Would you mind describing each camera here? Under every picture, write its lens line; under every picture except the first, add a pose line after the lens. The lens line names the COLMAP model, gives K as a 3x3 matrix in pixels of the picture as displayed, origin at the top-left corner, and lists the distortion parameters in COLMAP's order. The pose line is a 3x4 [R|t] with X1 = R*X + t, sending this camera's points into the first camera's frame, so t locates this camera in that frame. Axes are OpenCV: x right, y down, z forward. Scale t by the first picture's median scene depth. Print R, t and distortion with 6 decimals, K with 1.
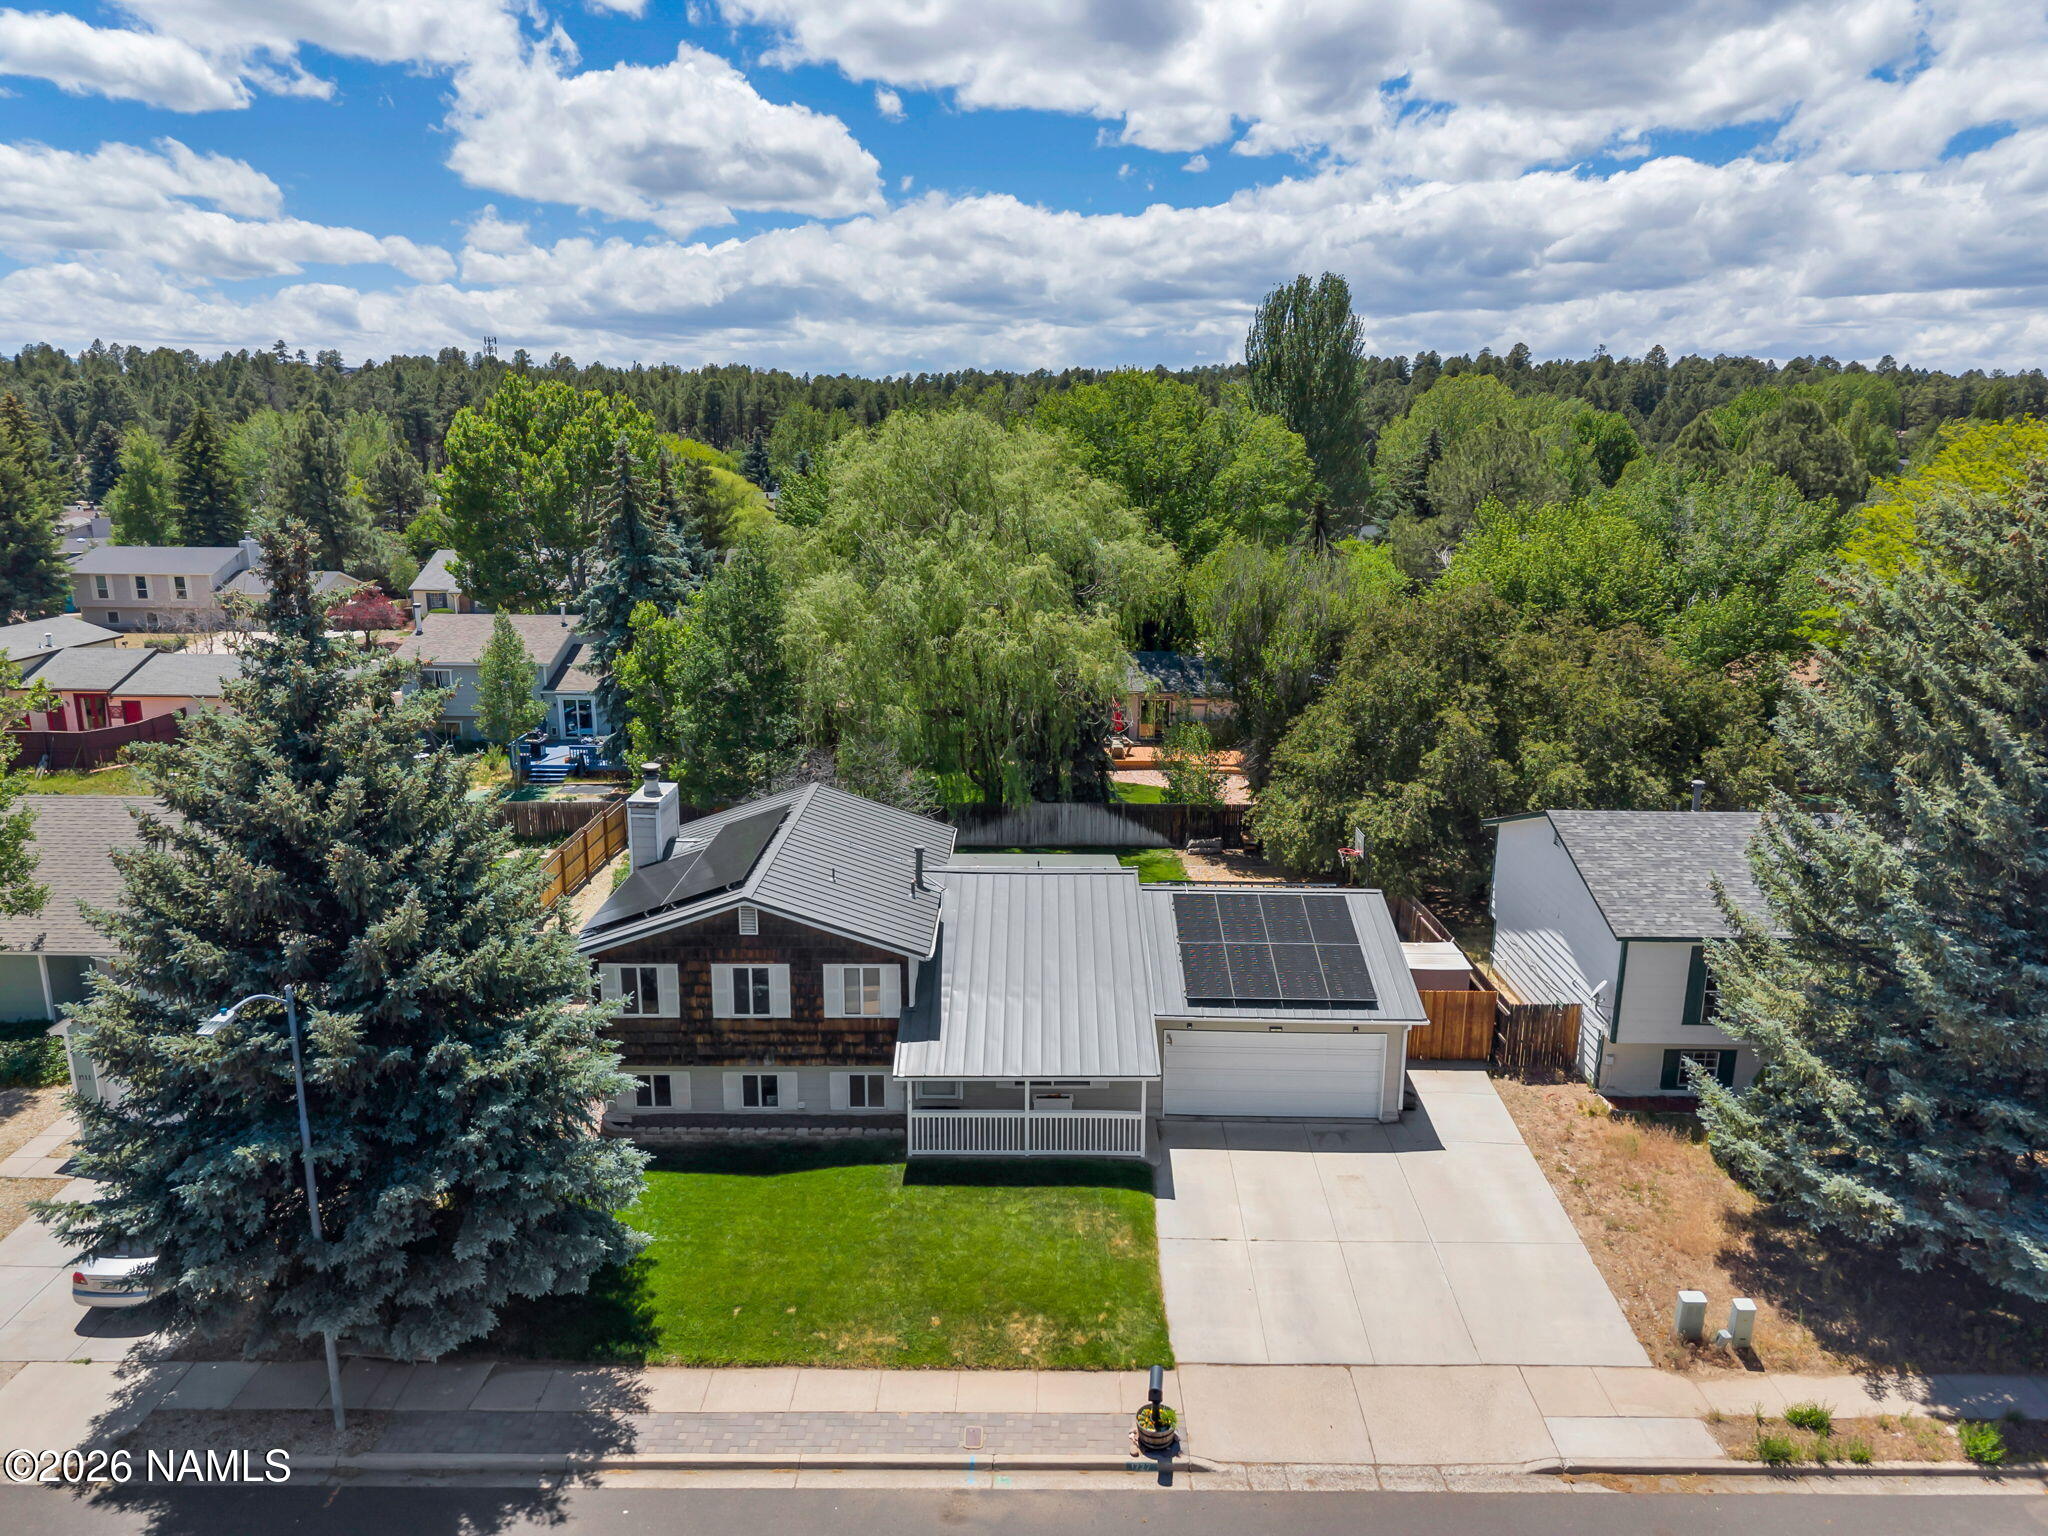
lens RADIAL K [[1402.4, 0, 1014.1], [0, 1402.4, 764.4], [0, 0, 1]] dist [0.008721, -0.000258]
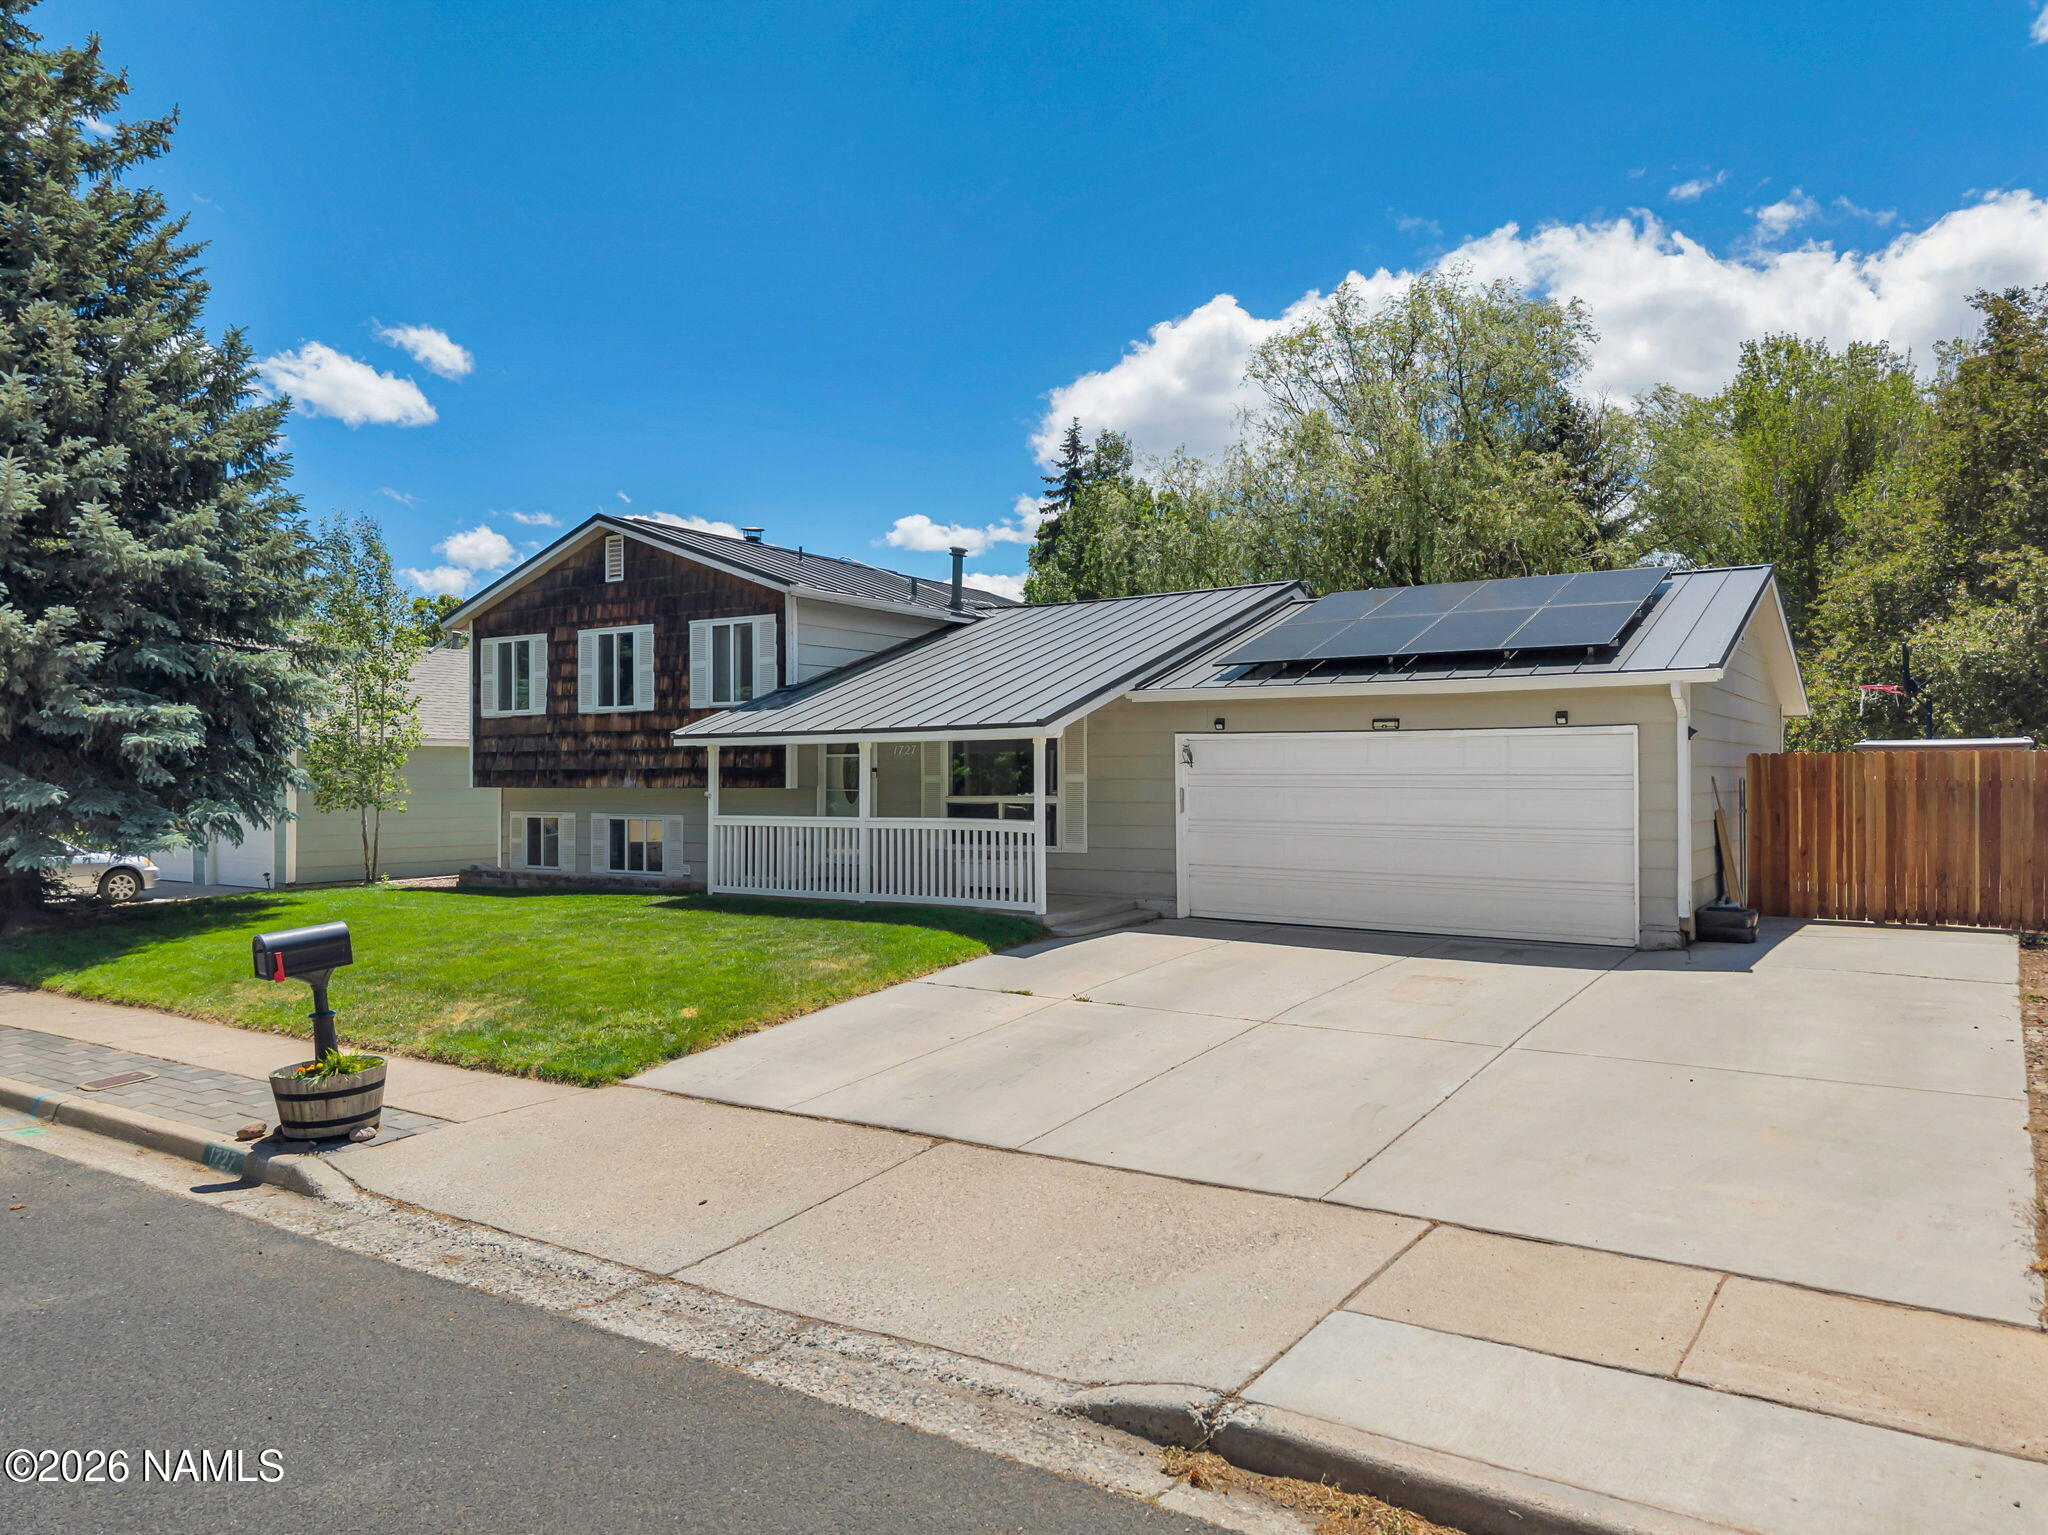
lens RADIAL K [[1402.4, 0, 1014.1], [0, 1402.4, 763.9], [0, 0, 1]] dist [0.008721, -0.000258]
pose [[0.830485, -0.013771, -0.556871, 0.430823], [-0.124880, 0.969646, -0.210217, 0.396570], [0.542863, 0.244124, 0.803557, 0.690065]]
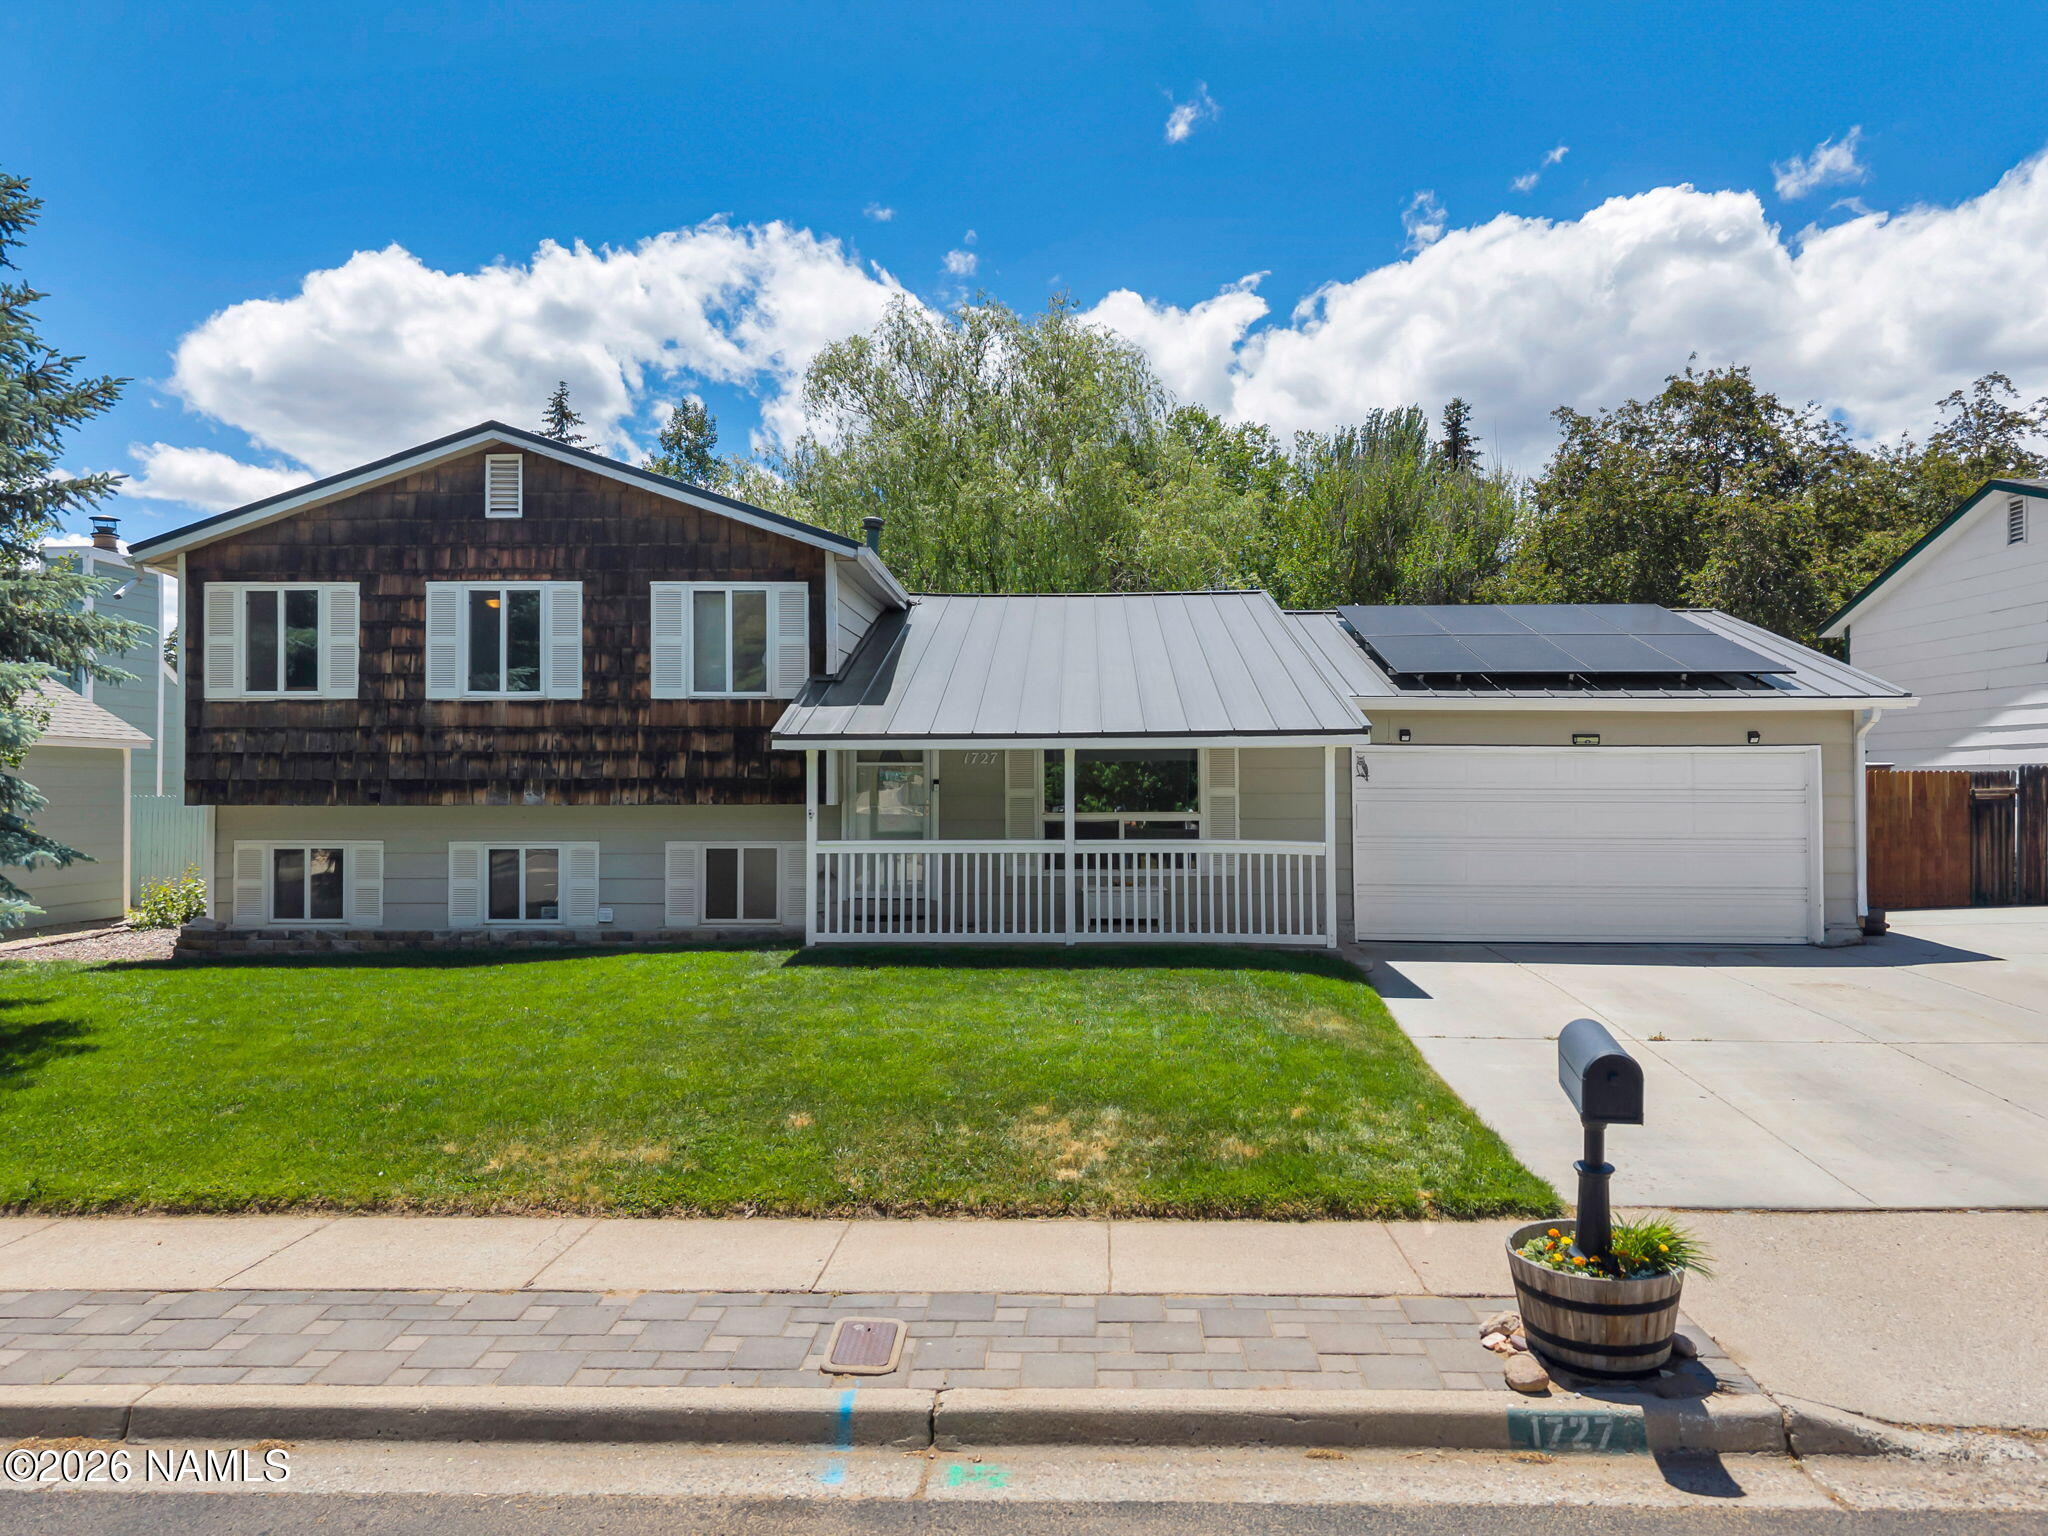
lens RADIAL K [[1402.4, 0, 1014.1], [0, 1402.4, 764.4], [0, 0, 1]] dist [0.008721, -0.000258]
pose [[0.999552, -0.008055, -0.028809, 0.005556], [0.000462, 0.967103, -0.254386, 0.400008], [0.029910, 0.254259, 0.966674, 0.659068]]
